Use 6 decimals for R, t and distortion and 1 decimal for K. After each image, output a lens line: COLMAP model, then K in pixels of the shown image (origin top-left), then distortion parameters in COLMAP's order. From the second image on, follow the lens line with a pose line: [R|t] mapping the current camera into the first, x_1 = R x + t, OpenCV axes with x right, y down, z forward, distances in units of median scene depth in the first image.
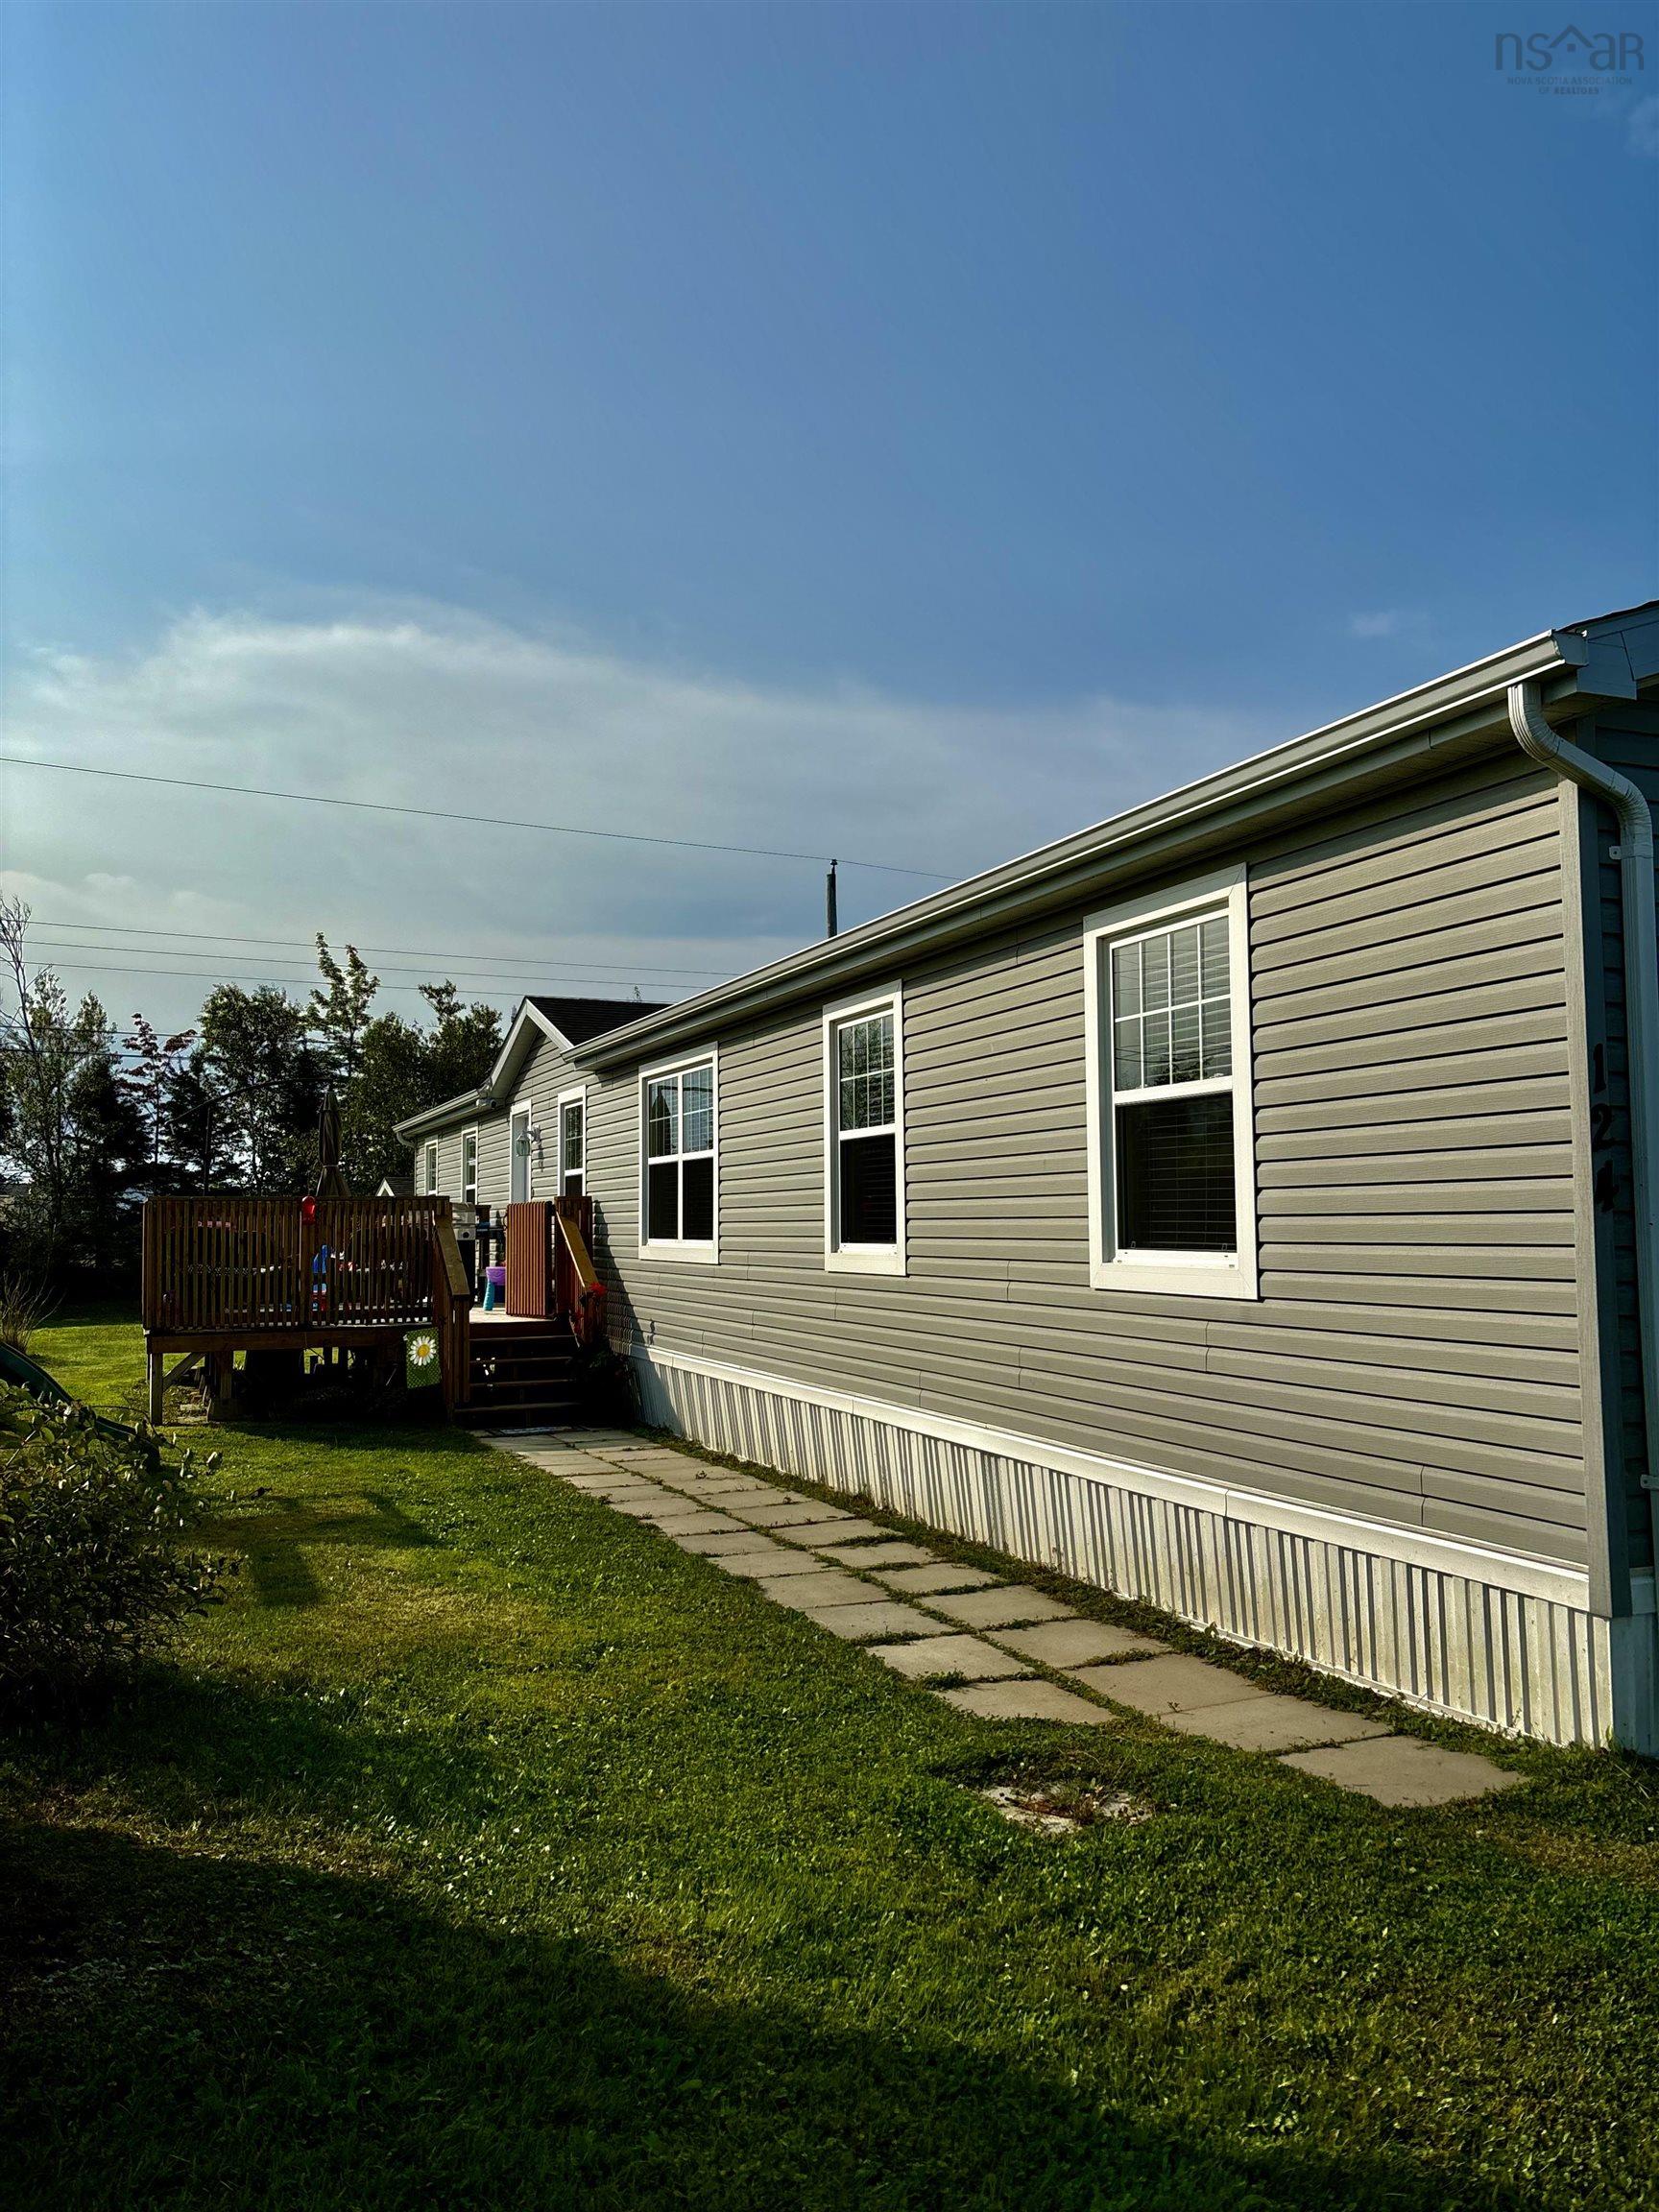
lens RADIAL K [[1681.6, 0, 827.4], [0, 1681.6, 1100.8], [0, 0, 1]] dist [0.032945, -0.043820]
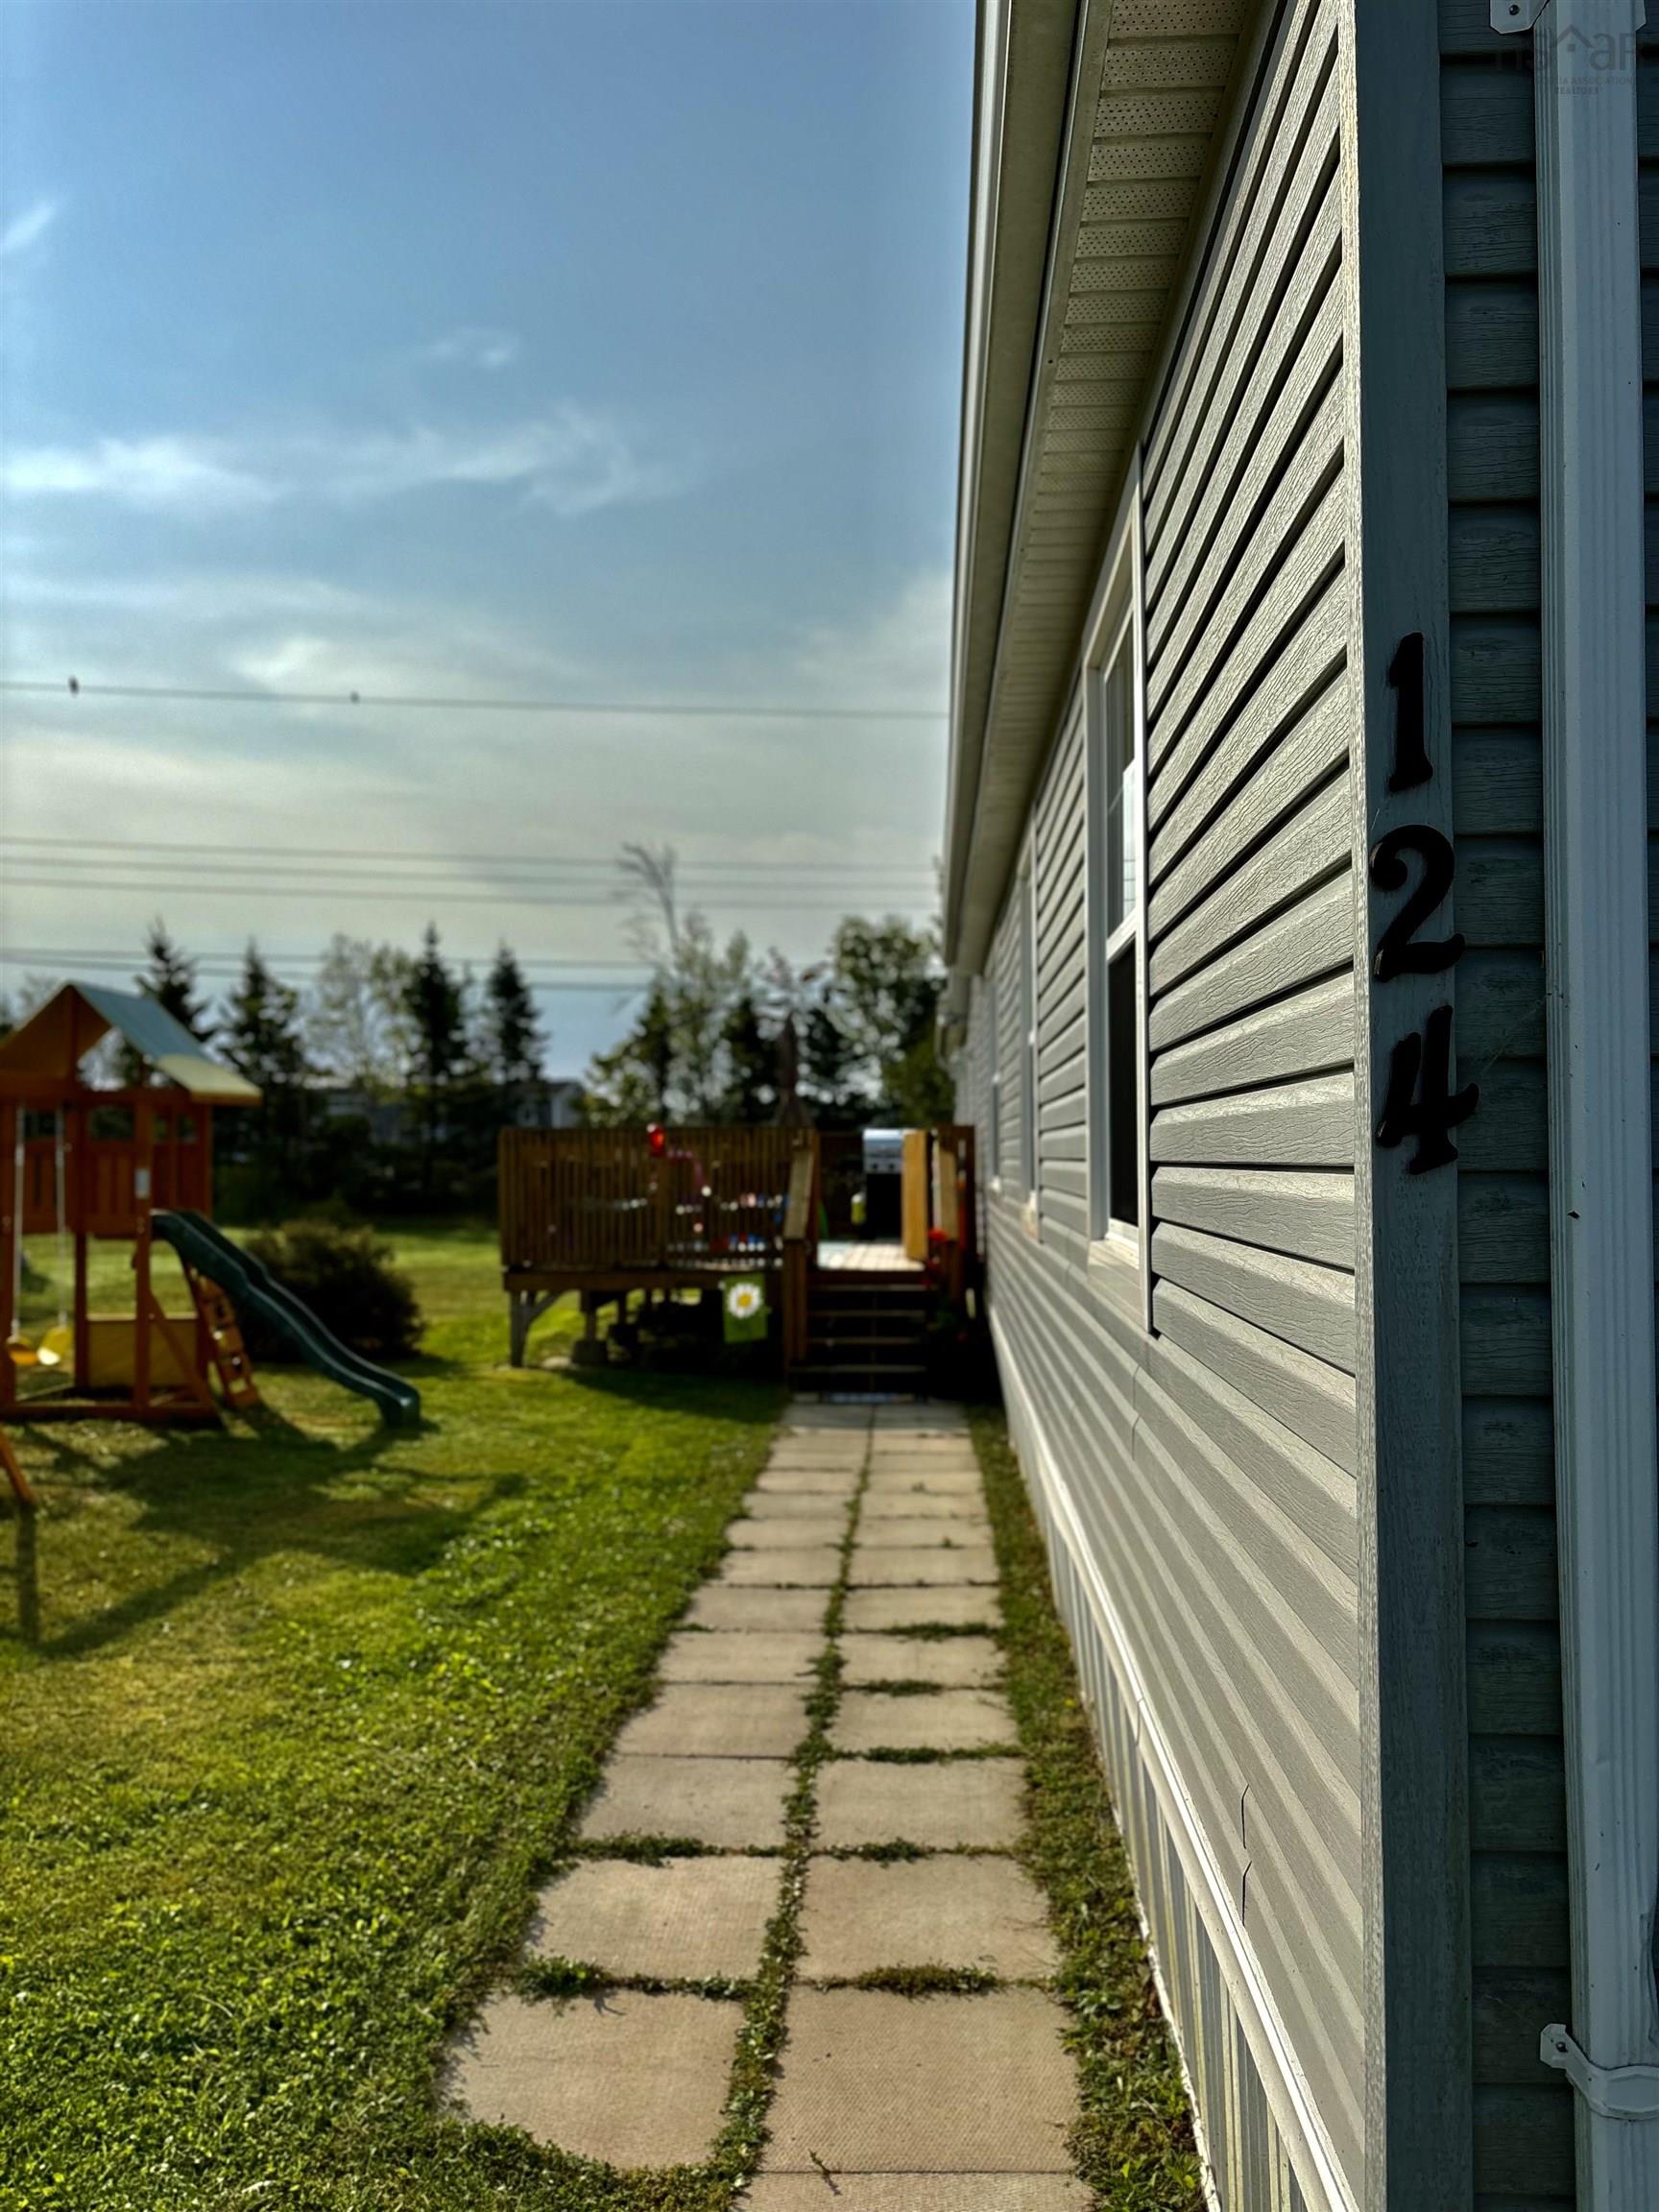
lens RADIAL K [[1681.6, 0, 831.9], [0, 1681.6, 1101.9], [0, 0, 1]] dist [0.032945, -0.043820]
pose [[0.907523, -0.004580, -0.419978, 0.169781], [0.022558, 0.999029, 0.037850, 0.013294], [0.419397, -0.043823, 0.906745, 0.231762]]
